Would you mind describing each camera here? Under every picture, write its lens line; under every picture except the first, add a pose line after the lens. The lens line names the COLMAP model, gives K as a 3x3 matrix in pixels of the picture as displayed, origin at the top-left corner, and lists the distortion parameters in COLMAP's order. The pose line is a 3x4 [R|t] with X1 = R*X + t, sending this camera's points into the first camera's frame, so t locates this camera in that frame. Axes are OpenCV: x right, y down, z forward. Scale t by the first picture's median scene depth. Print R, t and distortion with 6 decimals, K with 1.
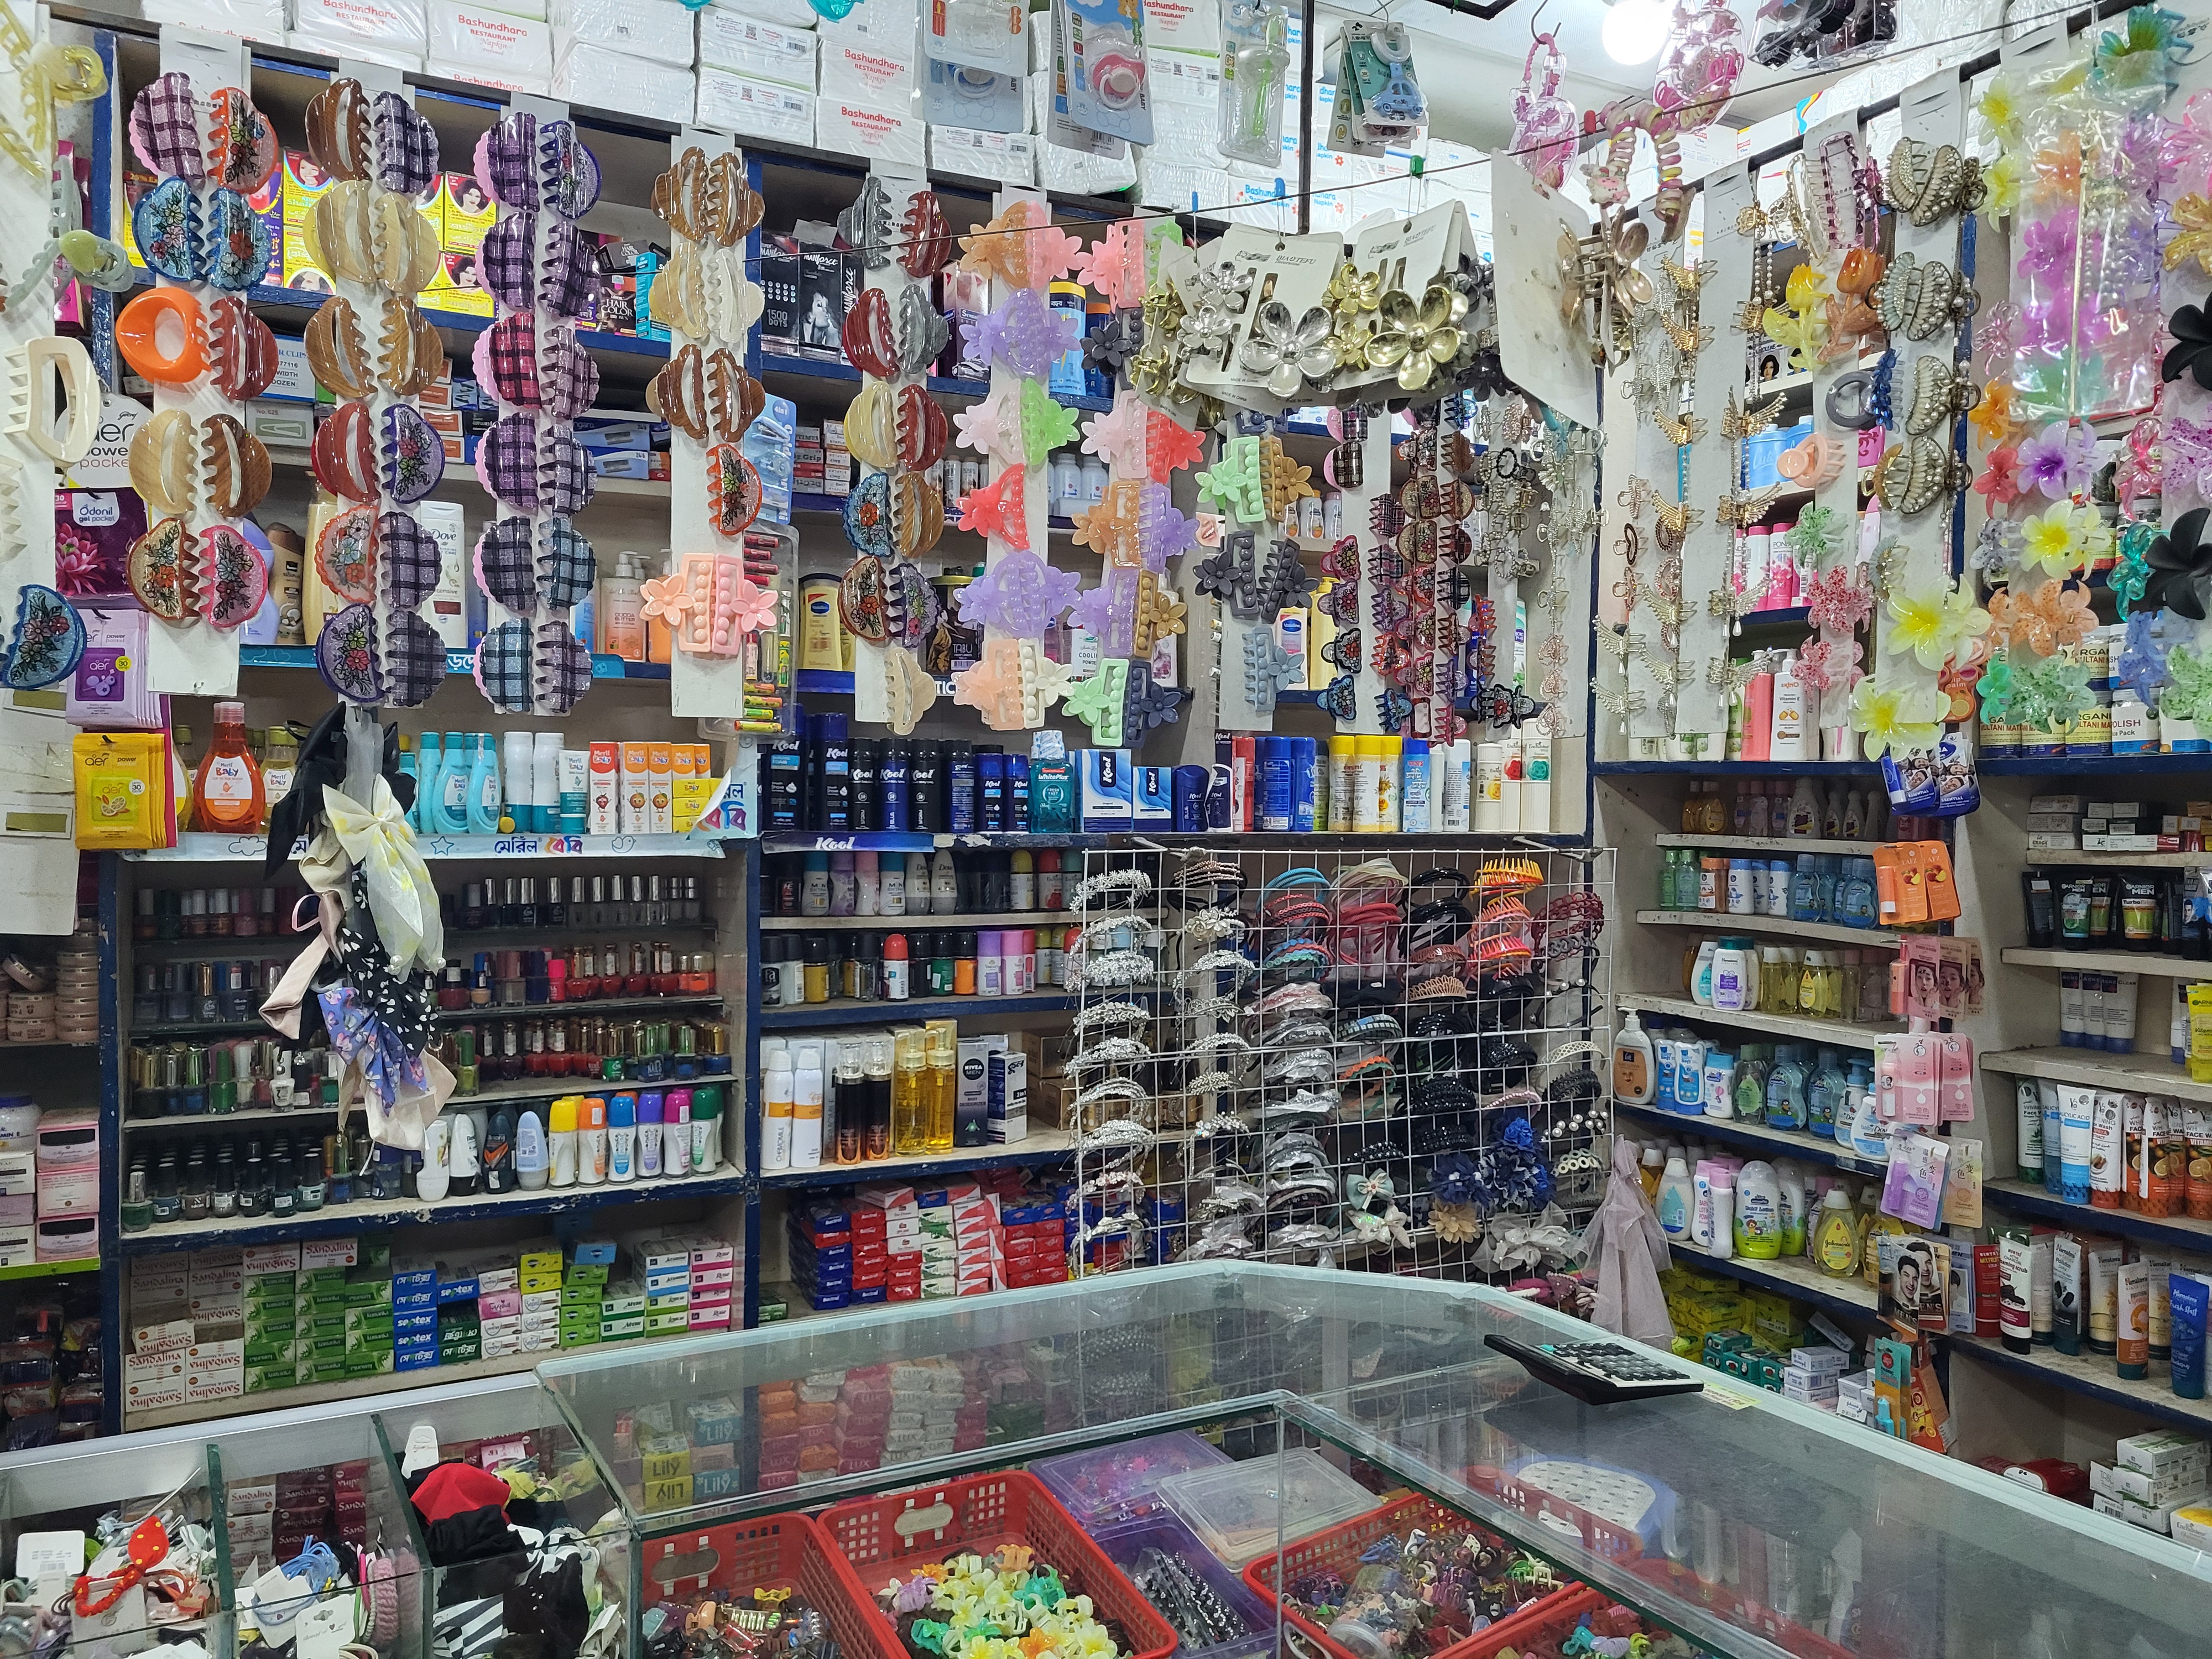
lens RADIAL K [[1688.6, 0, 1098.5], [0, 1688.6, 830.5], [0, 0, 1]] dist [0.006279, -0.030642]
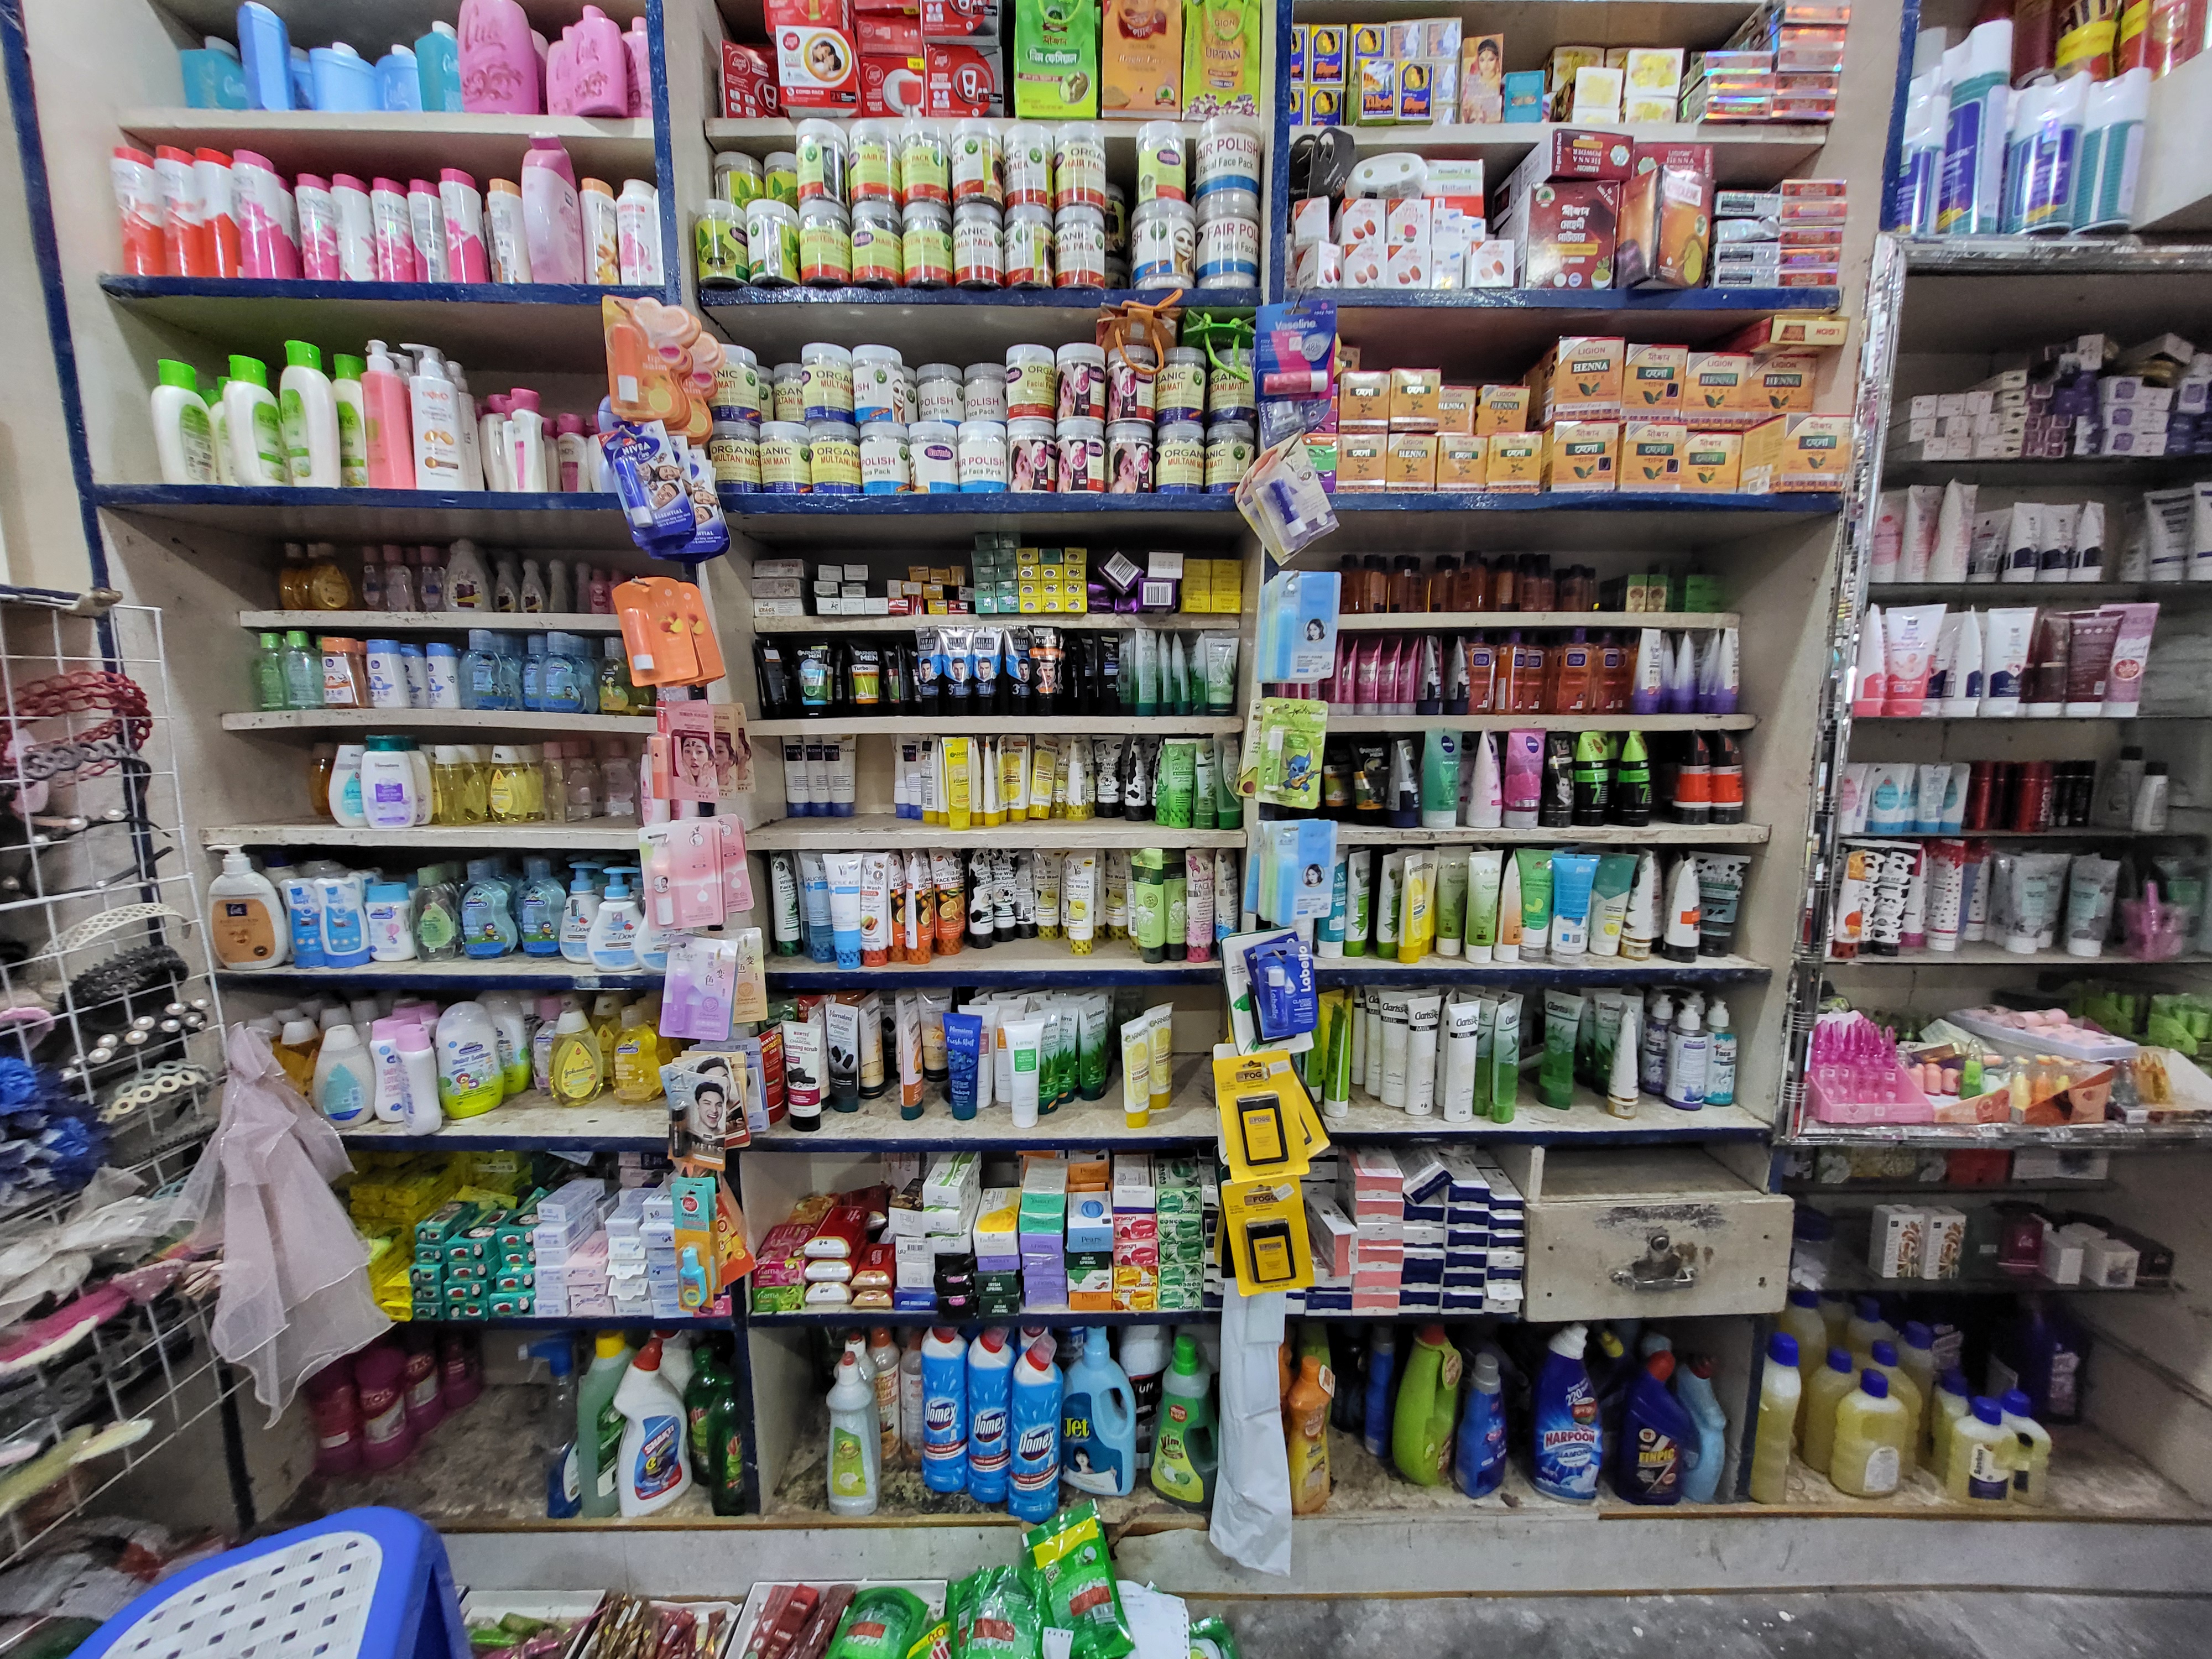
lens RADIAL K [[890.4, 0, 1108.9], [0, 890.4, 828.3], [0, 0, 1]] dist [0.012683, -0.001855]
pose [[0.475566, -0.131677, 0.869769, 0.169363], [0.026289, 0.990419, 0.135569, 0.059191], [-0.879287, -0.041607, 0.474472, 0.514371]]
